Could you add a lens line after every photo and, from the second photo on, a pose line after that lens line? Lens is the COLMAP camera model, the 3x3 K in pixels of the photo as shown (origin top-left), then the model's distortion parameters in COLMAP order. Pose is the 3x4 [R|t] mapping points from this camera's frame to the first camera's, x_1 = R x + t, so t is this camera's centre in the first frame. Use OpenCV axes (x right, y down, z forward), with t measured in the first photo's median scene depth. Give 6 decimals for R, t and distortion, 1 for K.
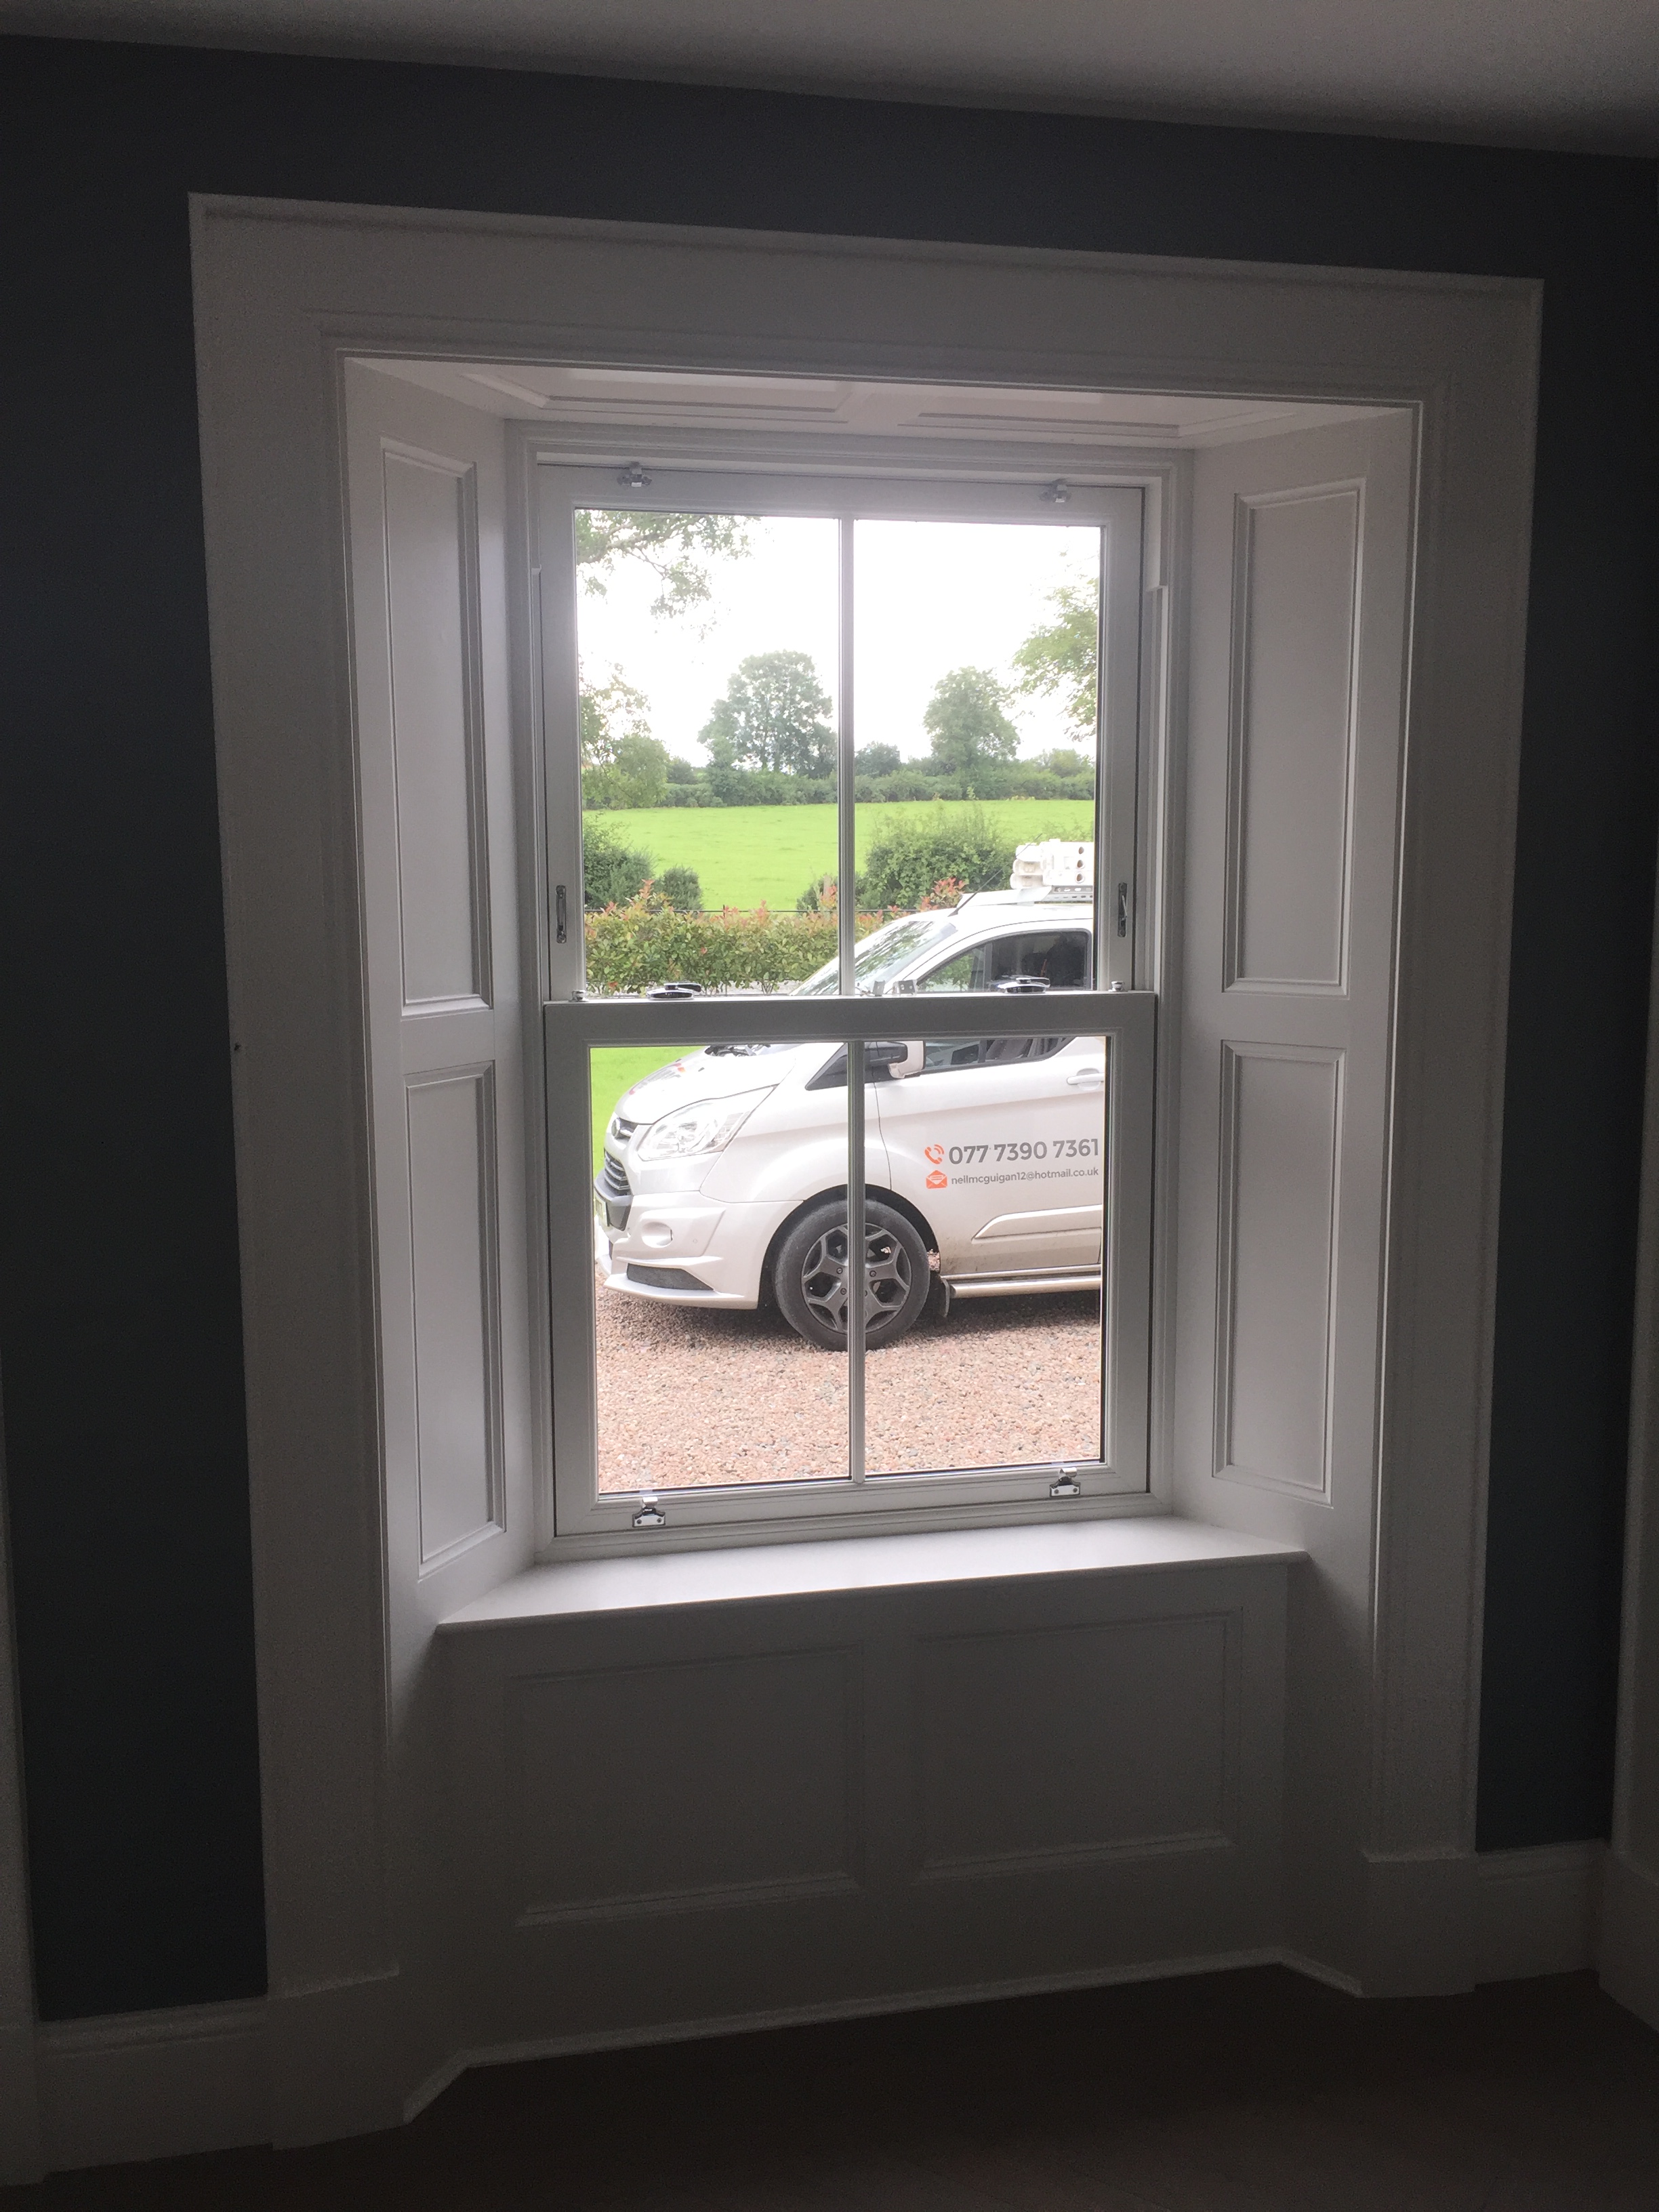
lens RADIAL K [[1971.4, 0, 774.1], [0, 1971.4, 1115.3], [0, 0, 1]] dist [0.089296, -0.121930]
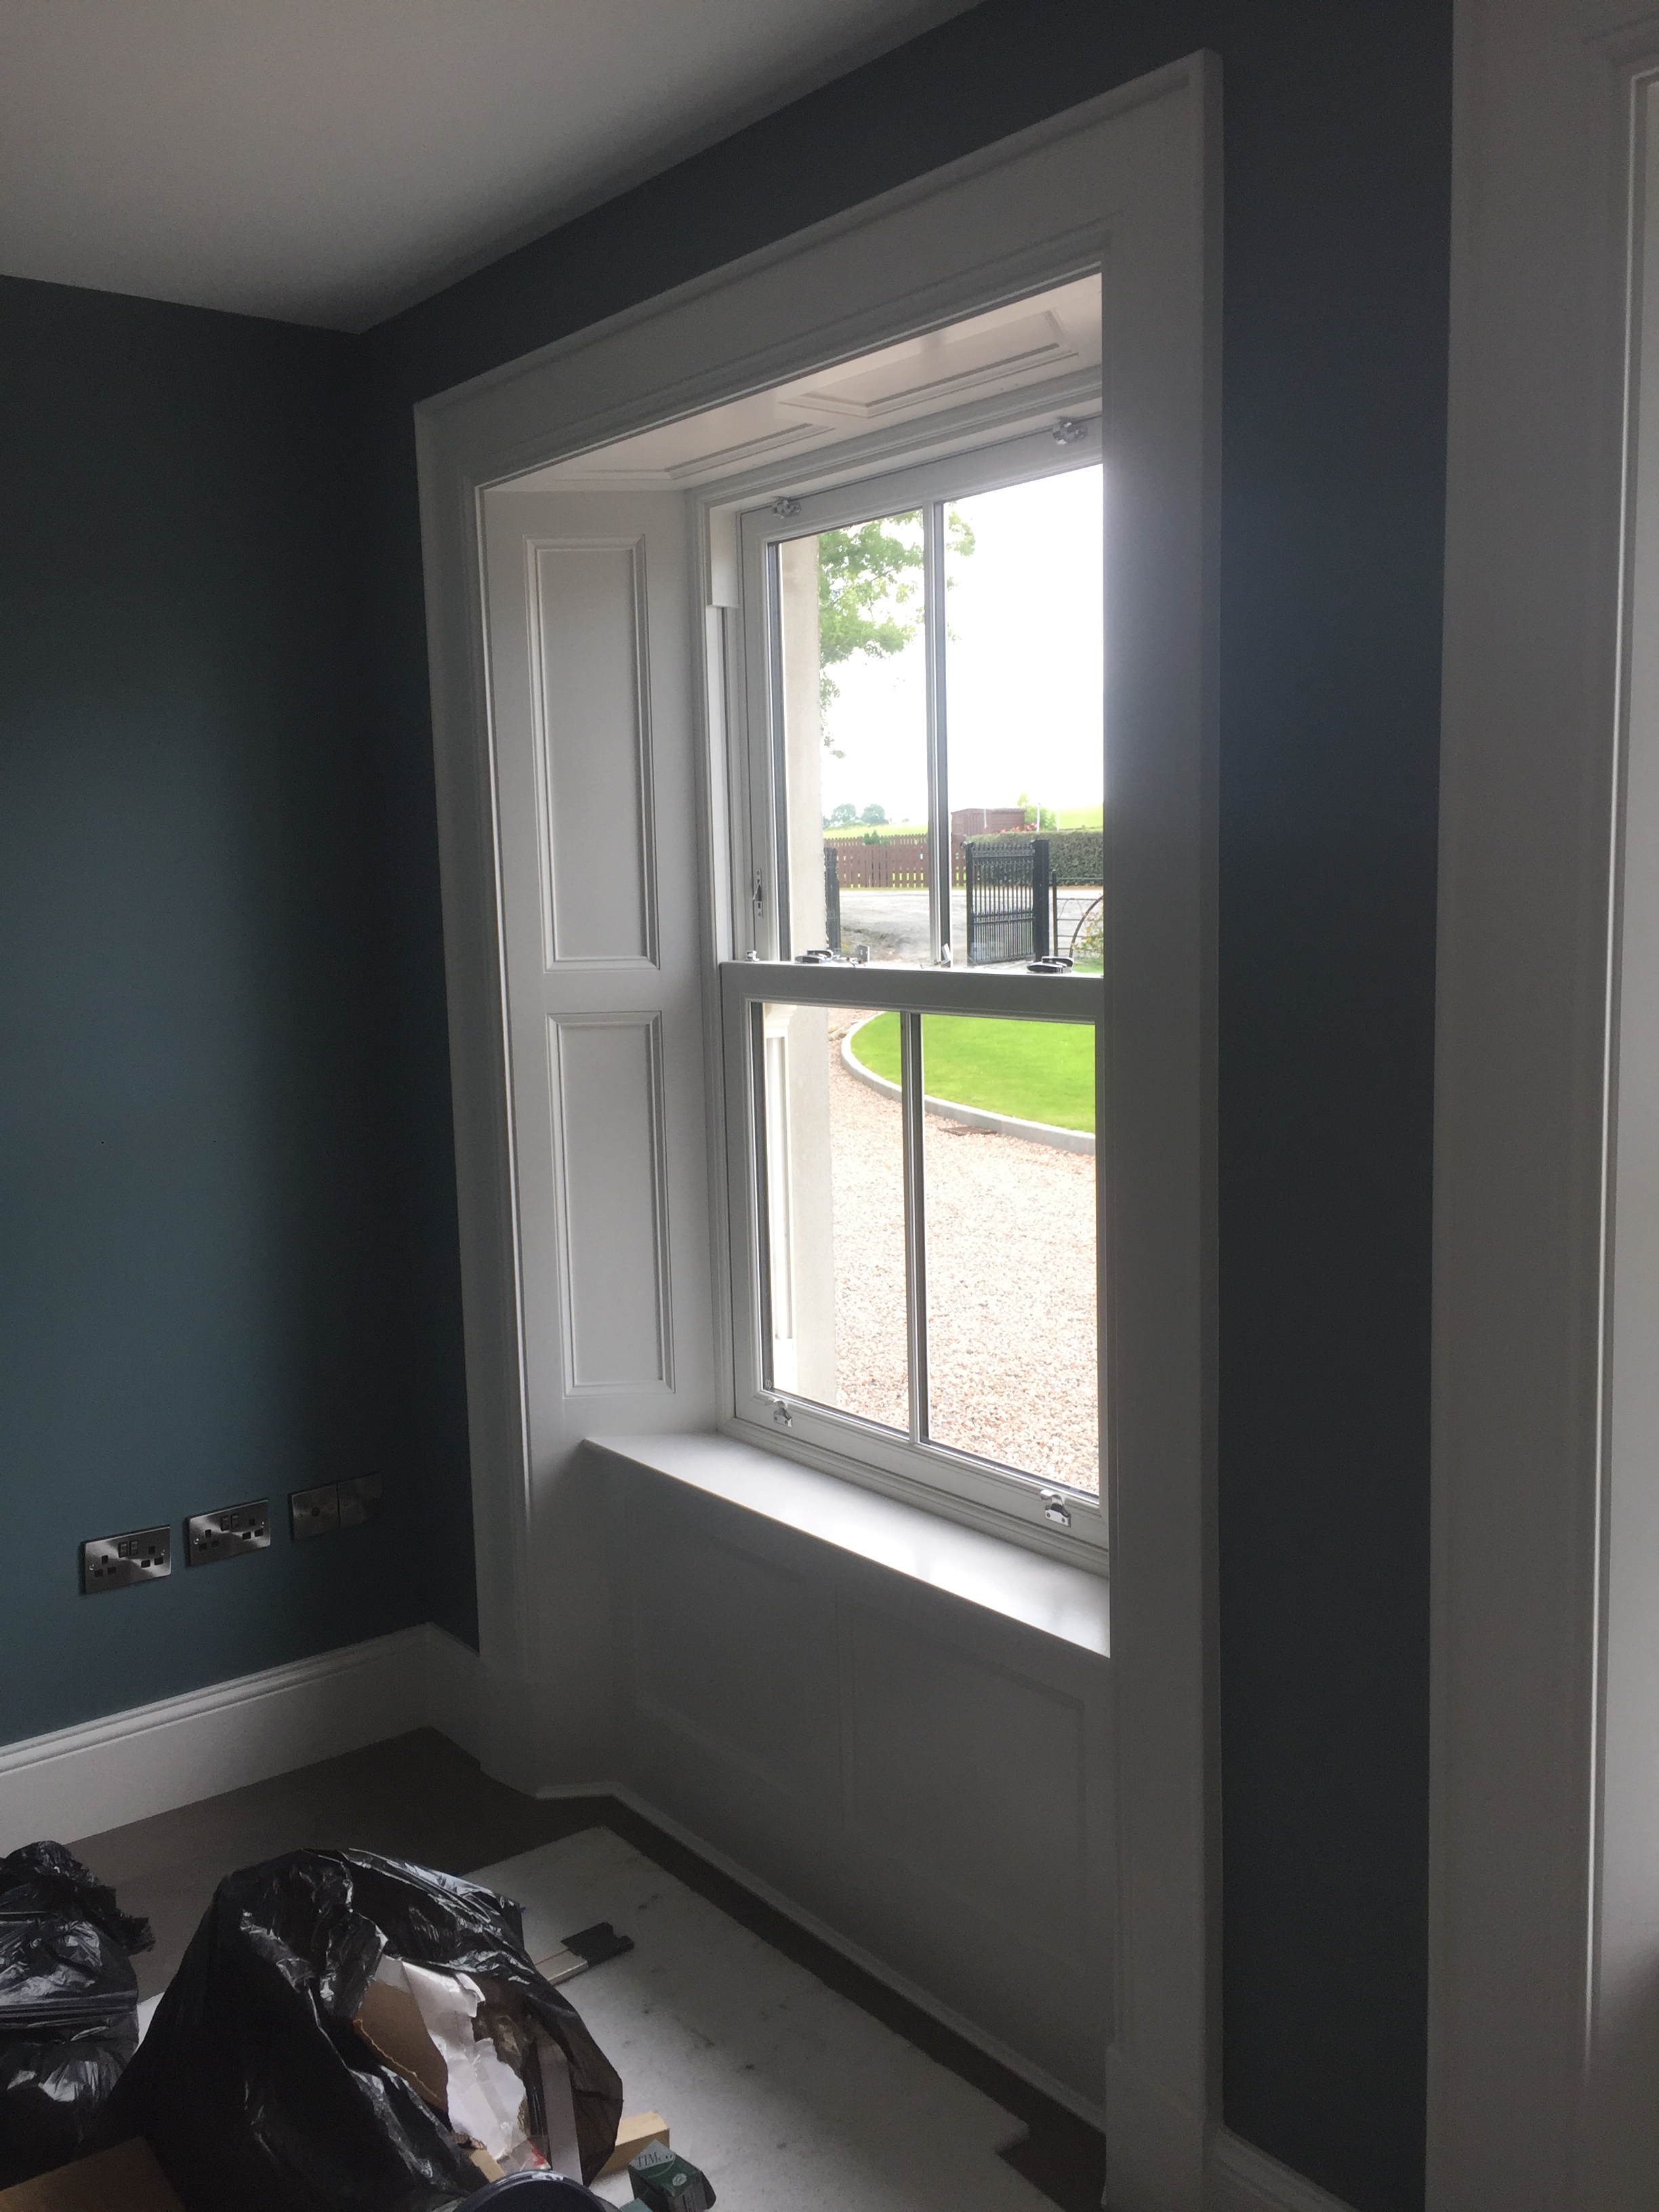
lens RADIAL K [[2005.8, 0, 829.5], [0, 2005.8, 1106.0], [0, 0, 1]] dist [0.078729, 0.000801]
pose [[0.428379, 0.098852, -0.898176, 0.976119], [-0.086191, 0.993936, 0.068283, -0.059385], [0.899479, 0.048164, 0.434301, 0.512811]]
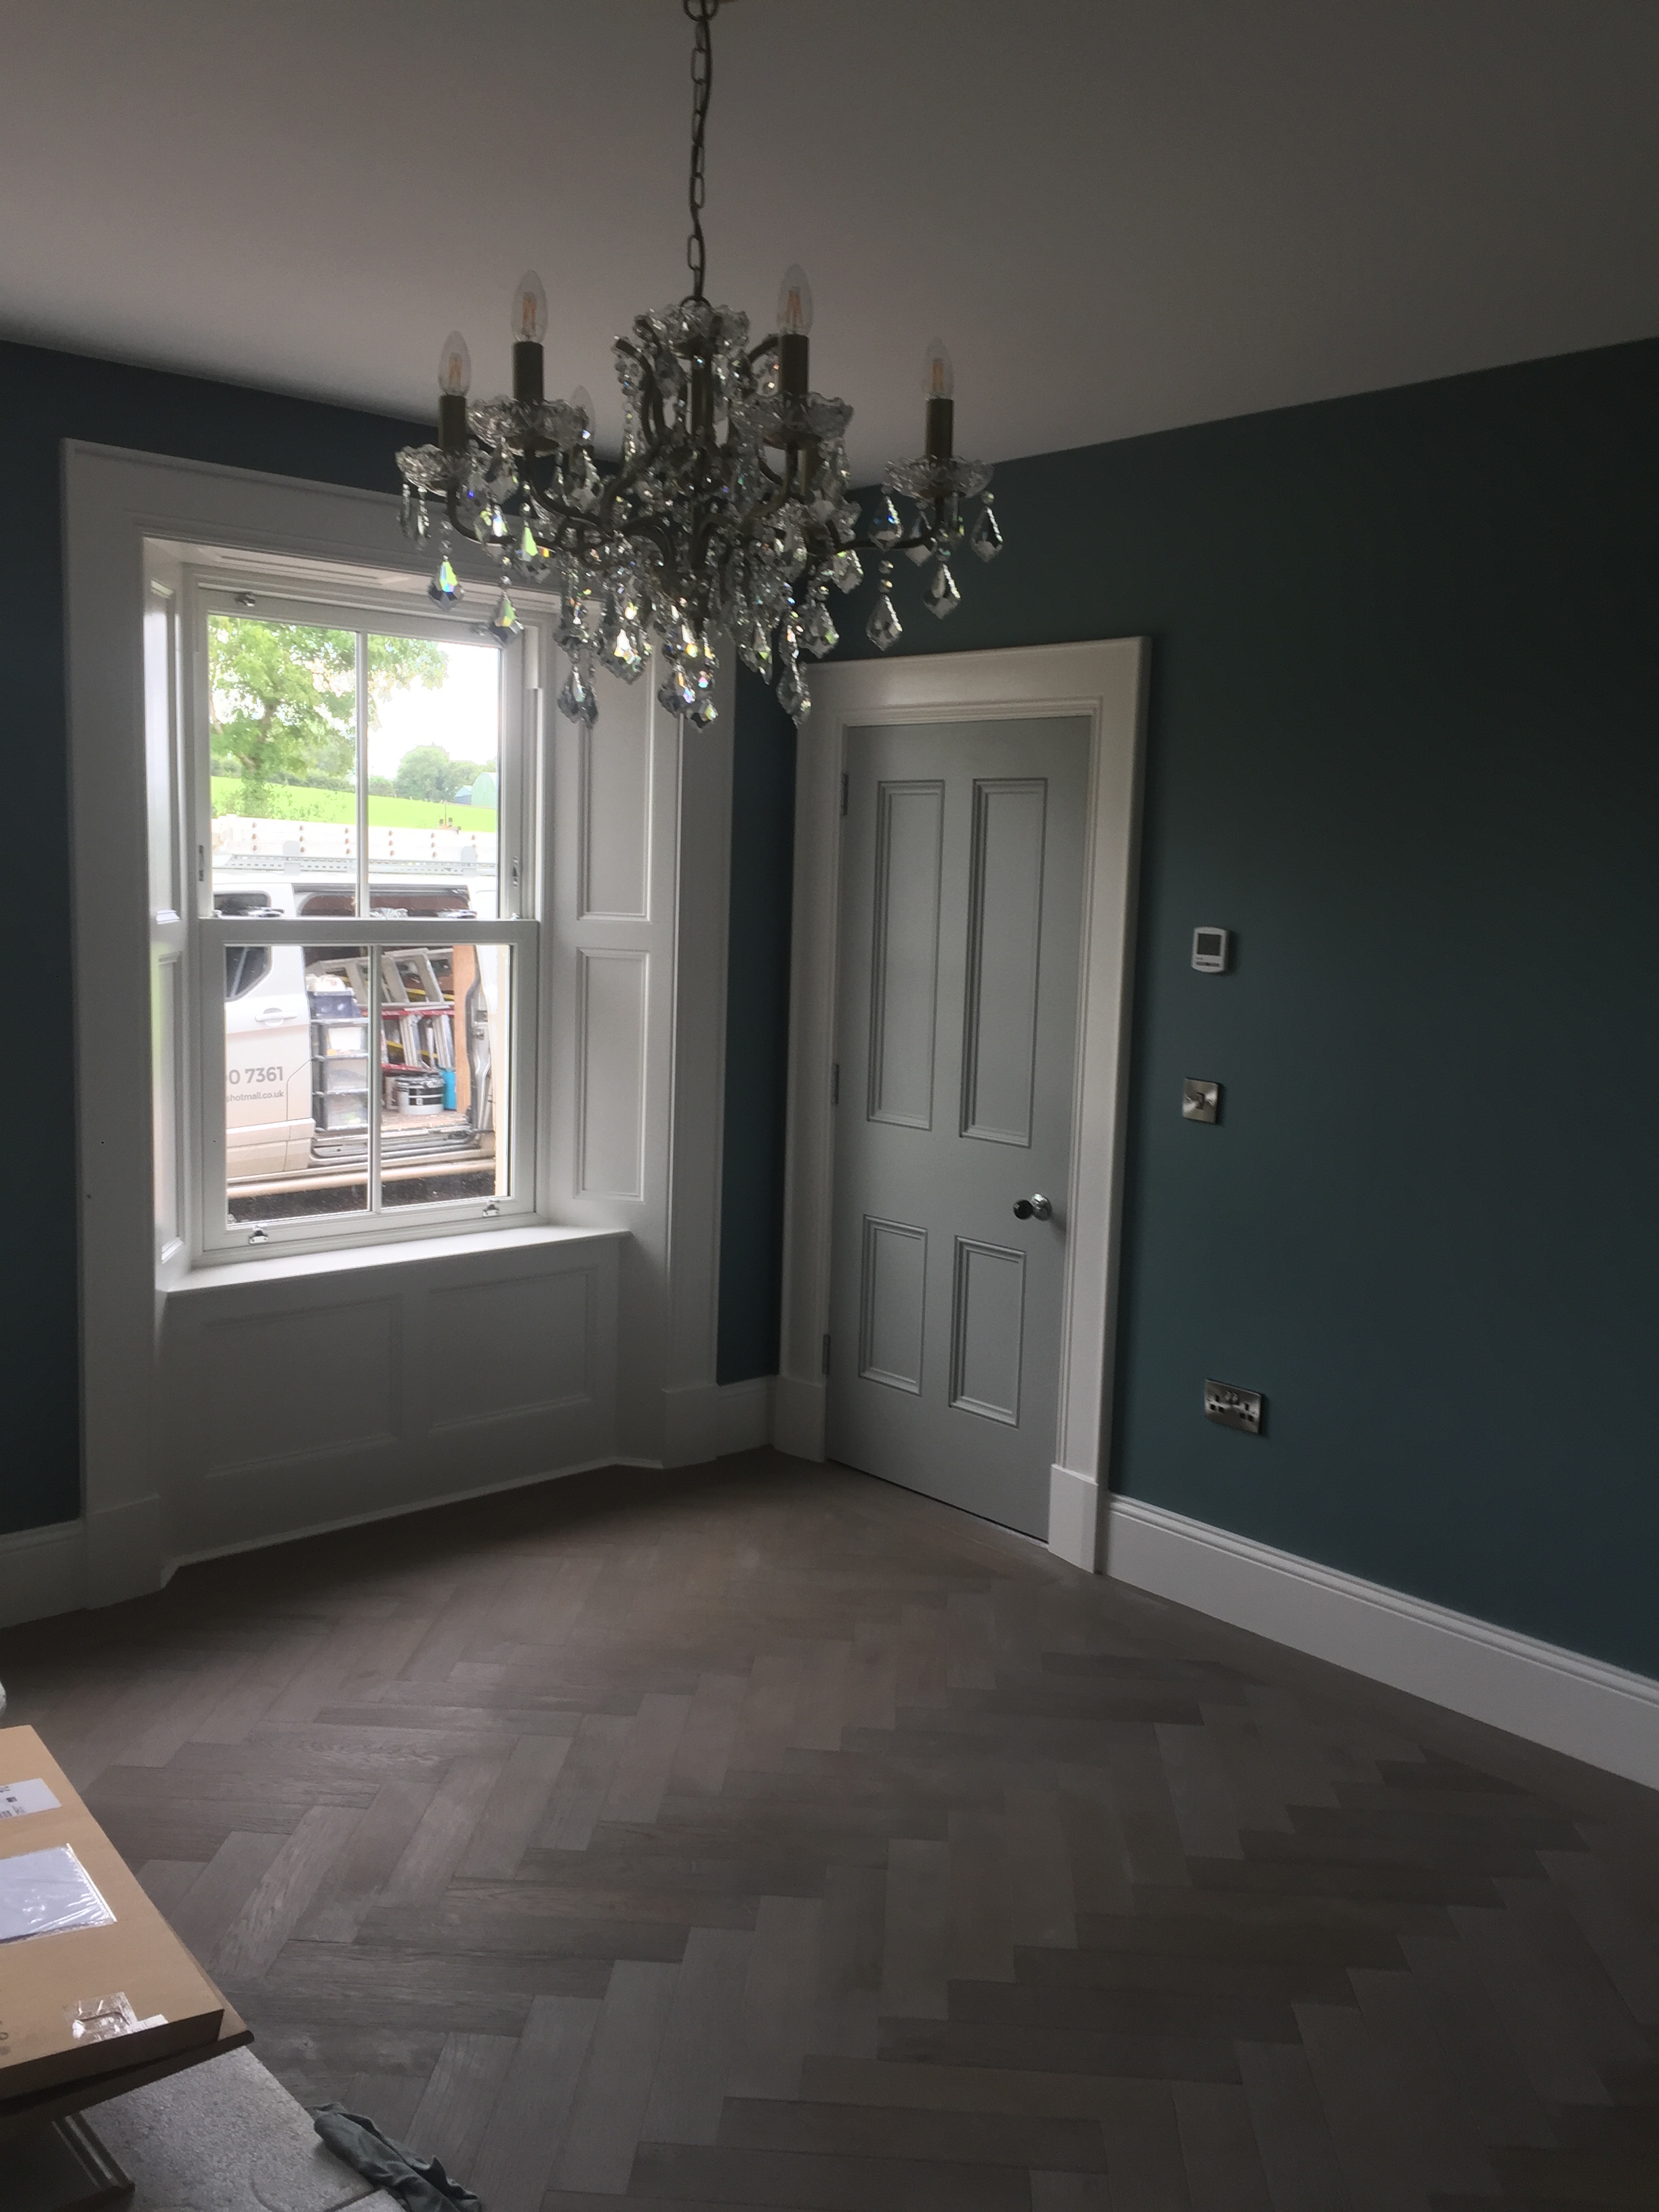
lens RADIAL K [[2005.8, 0, 829.5], [0, 2005.8, 1106.0], [0, 0, 1]] dist [0.078729, 0.000801]
pose [[0.863016, -0.030506, 0.504255, -0.495217], [0.028274, 0.999527, 0.012078, 0.089514], [-0.504385, 0.003834, 0.863470, -0.671644]]
